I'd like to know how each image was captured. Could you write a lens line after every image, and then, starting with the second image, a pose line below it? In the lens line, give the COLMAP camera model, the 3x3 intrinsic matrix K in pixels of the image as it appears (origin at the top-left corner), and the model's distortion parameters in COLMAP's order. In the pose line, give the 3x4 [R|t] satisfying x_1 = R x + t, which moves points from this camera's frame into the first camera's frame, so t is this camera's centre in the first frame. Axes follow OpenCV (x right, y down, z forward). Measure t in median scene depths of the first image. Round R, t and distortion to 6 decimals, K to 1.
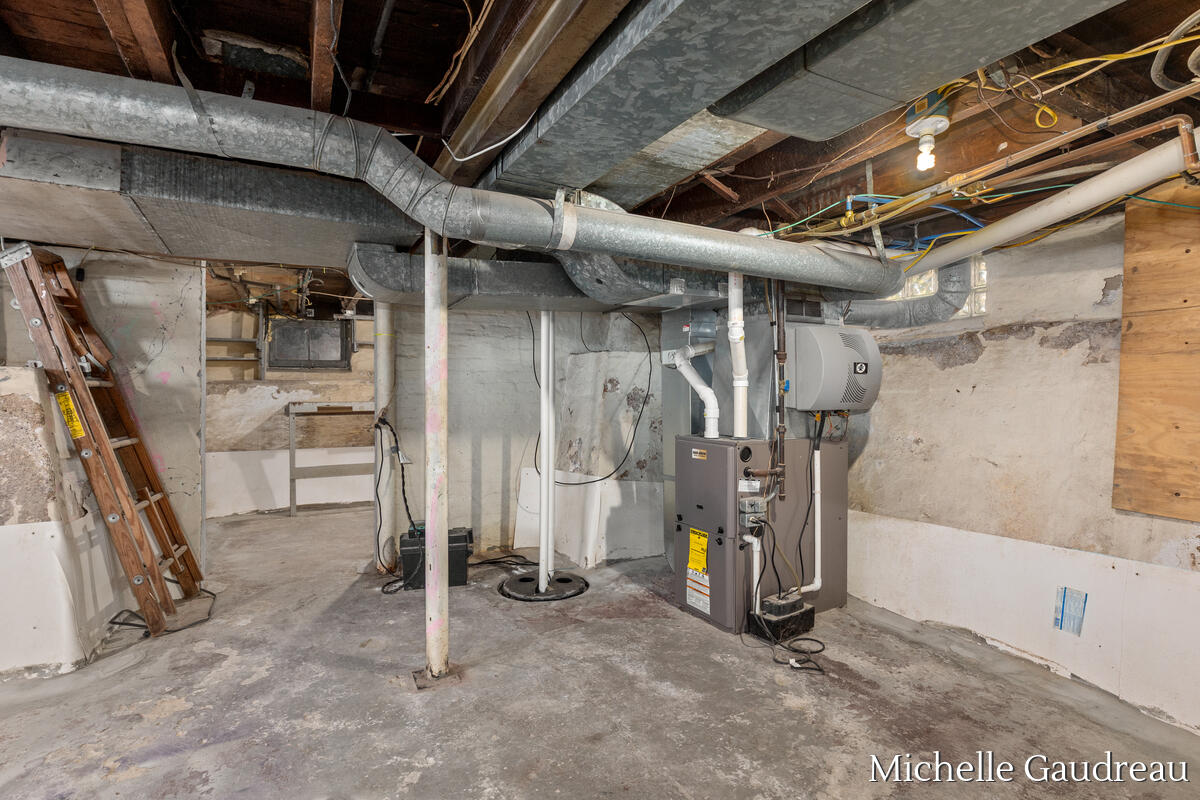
lens RADIAL K [[597.7, 0, 595.6], [0, 597.7, 387.4], [0, 0, 1]] dist [-0.006277, -0.000597]
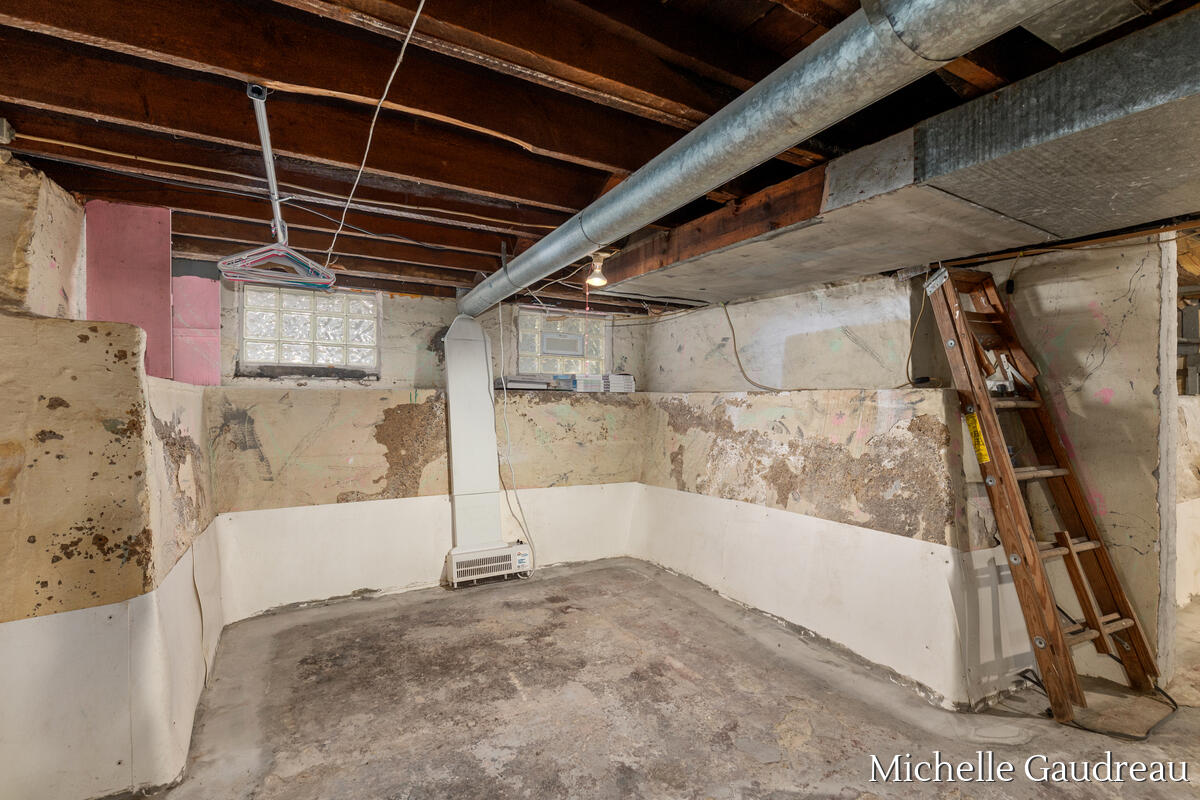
lens RADIAL K [[551.9, 0, 598.2], [0, 551.9, 400.6], [0, 0, 1]] dist [-0.000232, 0.000326]
pose [[0.045784, 0.008363, -0.998916, -0.026039], [0.002037, 0.999962, 0.008465, -0.018751], [0.998949, -0.002422, 0.045765, 0.303949]]
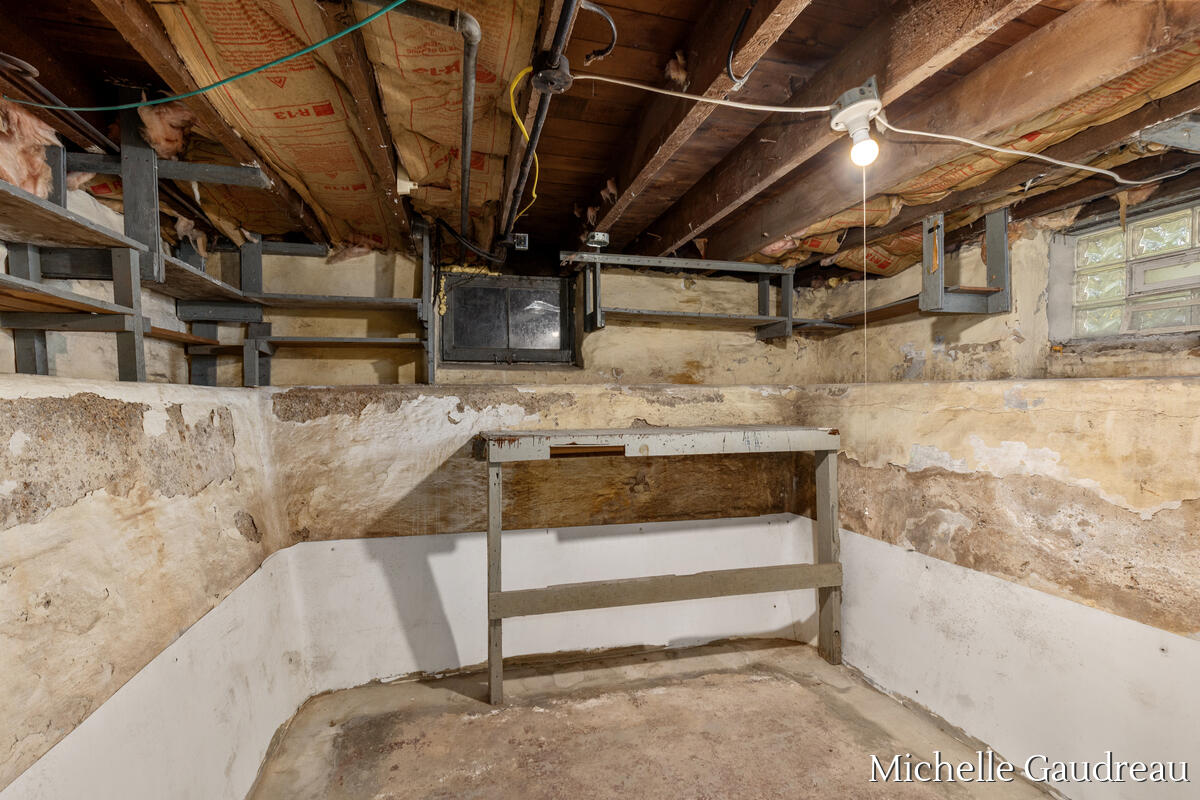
lens RADIAL K [[551.9, 0, 603.0], [0, 551.9, 401.3], [0, 0, 1]] dist [-0.000232, 0.000326]
pose [[0.978355, 0.002566, -0.206920, -0.609588], [-0.000219, 0.999935, 0.011366, -0.006586], [0.206936, -0.011075, 0.978292, 1.095980]]
